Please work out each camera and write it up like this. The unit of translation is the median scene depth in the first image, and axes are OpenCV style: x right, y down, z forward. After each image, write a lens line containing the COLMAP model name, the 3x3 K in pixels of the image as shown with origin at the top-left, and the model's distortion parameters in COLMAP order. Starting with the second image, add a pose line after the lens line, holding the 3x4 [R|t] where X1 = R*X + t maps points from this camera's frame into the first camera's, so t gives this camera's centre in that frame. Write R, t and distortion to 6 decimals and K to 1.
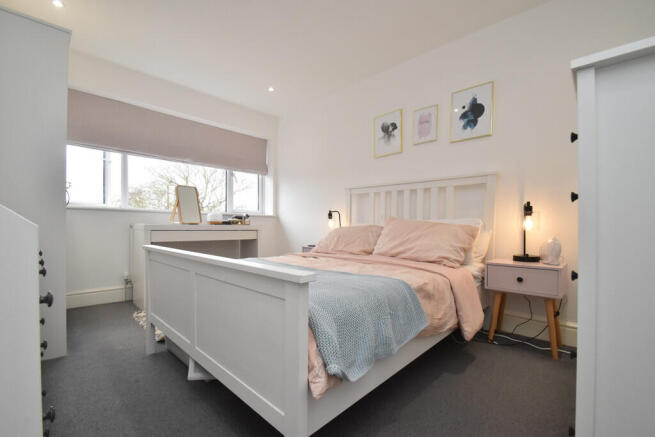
lens RADIAL K [[288.5, 0, 329.7], [0, 288.5, 226.1], [0, 0, 1]] dist [-0.001103, -0.000192]
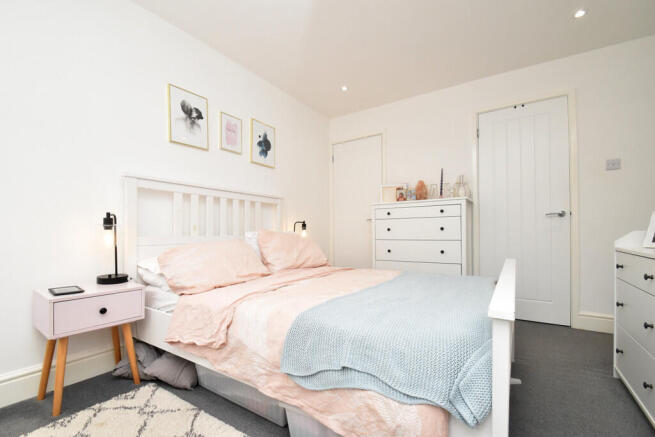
lens RADIAL K [[287.3, 0, 327.5], [0, 287.3, 218.5], [0, 0, 1]] dist [-0.000427, -0.000065]
pose [[-0.179626, 0.055286, 0.982180, -0.646804], [0.021782, 0.998398, -0.052216, -0.011615], [-0.983494, 0.012014, -0.180542, 0.859689]]
